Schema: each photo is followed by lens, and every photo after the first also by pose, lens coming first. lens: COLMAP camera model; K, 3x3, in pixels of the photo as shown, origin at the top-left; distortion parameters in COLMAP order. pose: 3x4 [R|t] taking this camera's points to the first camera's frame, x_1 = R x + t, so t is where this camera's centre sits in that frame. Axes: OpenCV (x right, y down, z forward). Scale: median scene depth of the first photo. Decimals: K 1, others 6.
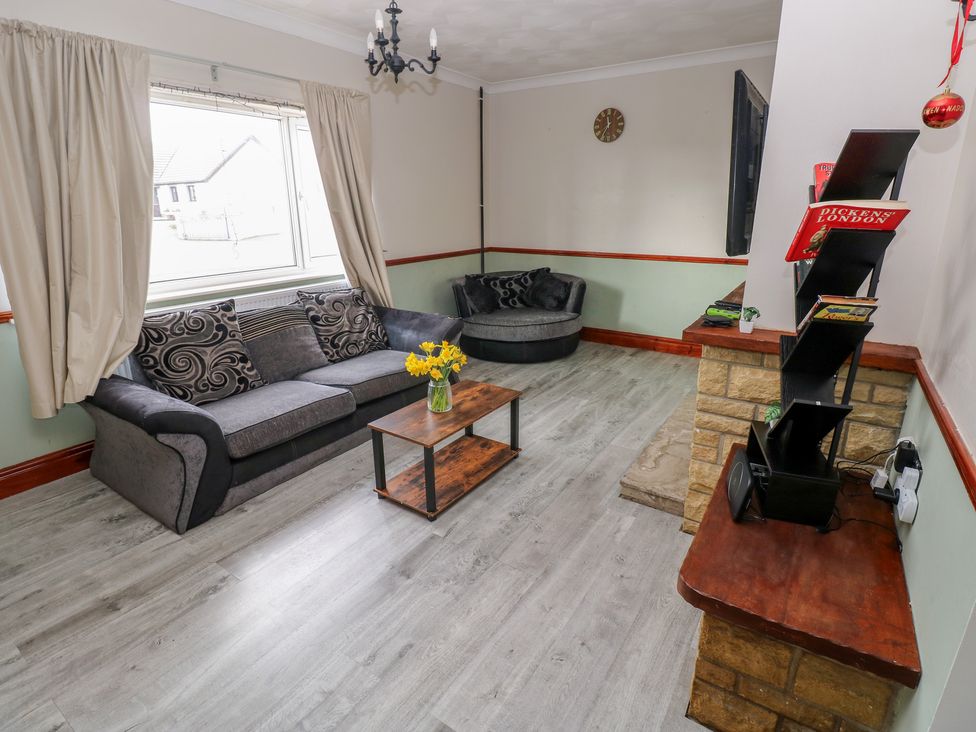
lens RADIAL K [[505.1, 0, 485.3], [0, 505.1, 357.1], [0, 0, 1]] dist [0.003262, -0.016743]
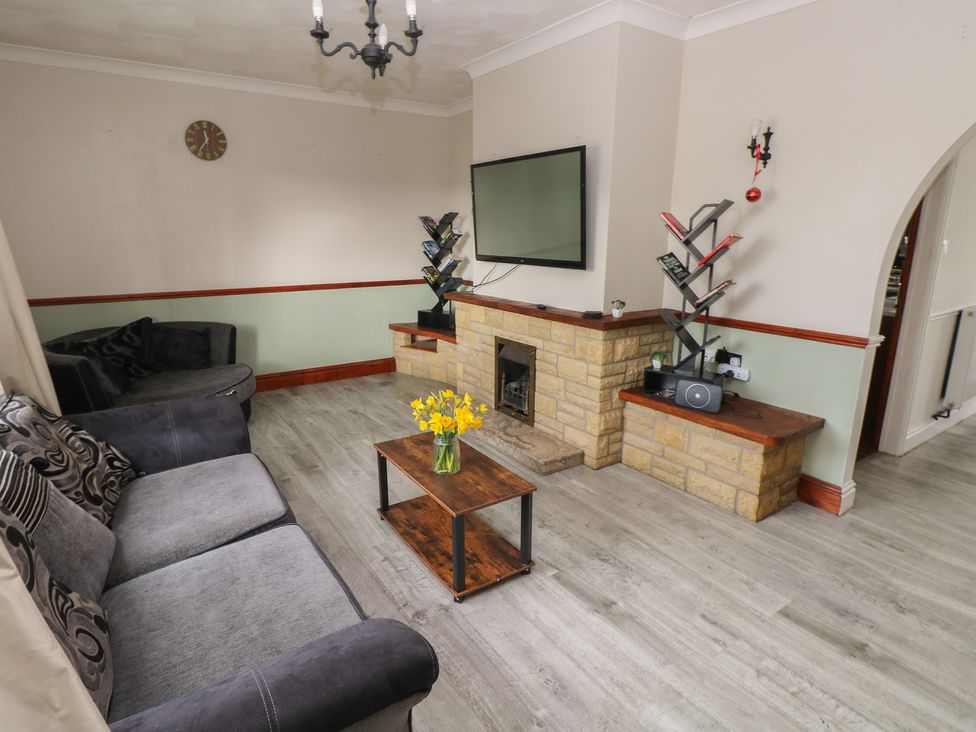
lens RADIAL K [[535.0, 0, 481.9], [0, 535.0, 357.2], [0, 0, 1]] dist [0.003739, -0.015733]
pose [[0.373603, -0.206236, 0.904371, -0.720875], [0.263034, 0.958505, 0.109920, -0.139486], [-0.889513, 0.196814, 0.412348, 0.459147]]
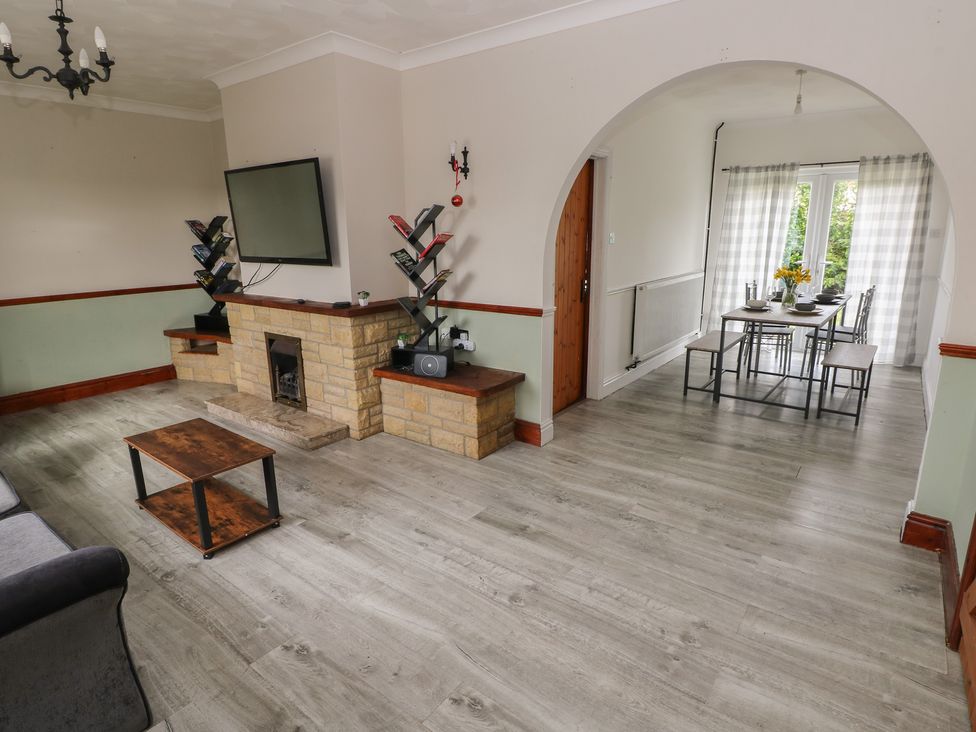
lens RADIAL K [[535.0, 0, 481.9], [0, 535.0, 357.2], [0, 0, 1]] dist [0.003739, -0.015733]
pose [[0.063360, -0.224067, 0.972512, -0.846349], [0.301316, 0.933289, 0.195399, -0.078216], [-0.951417, 0.280653, 0.126648, 0.266362]]
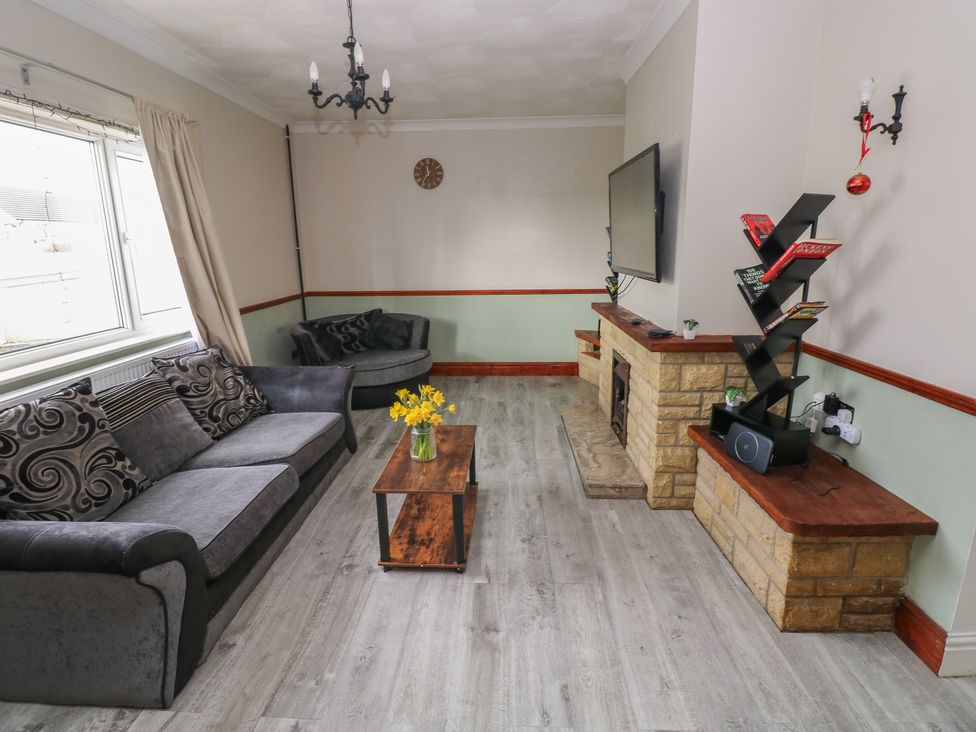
lens RADIAL K [[505.1, 0, 485.3], [0, 505.1, 357.1], [0, 0, 1]] dist [0.003262, -0.016743]
pose [[0.850878, -0.120881, 0.511268, -0.387122], [0.160719, 0.986405, -0.034258, -0.027004], [-0.500176, 0.111320, 0.858738, 0.092572]]
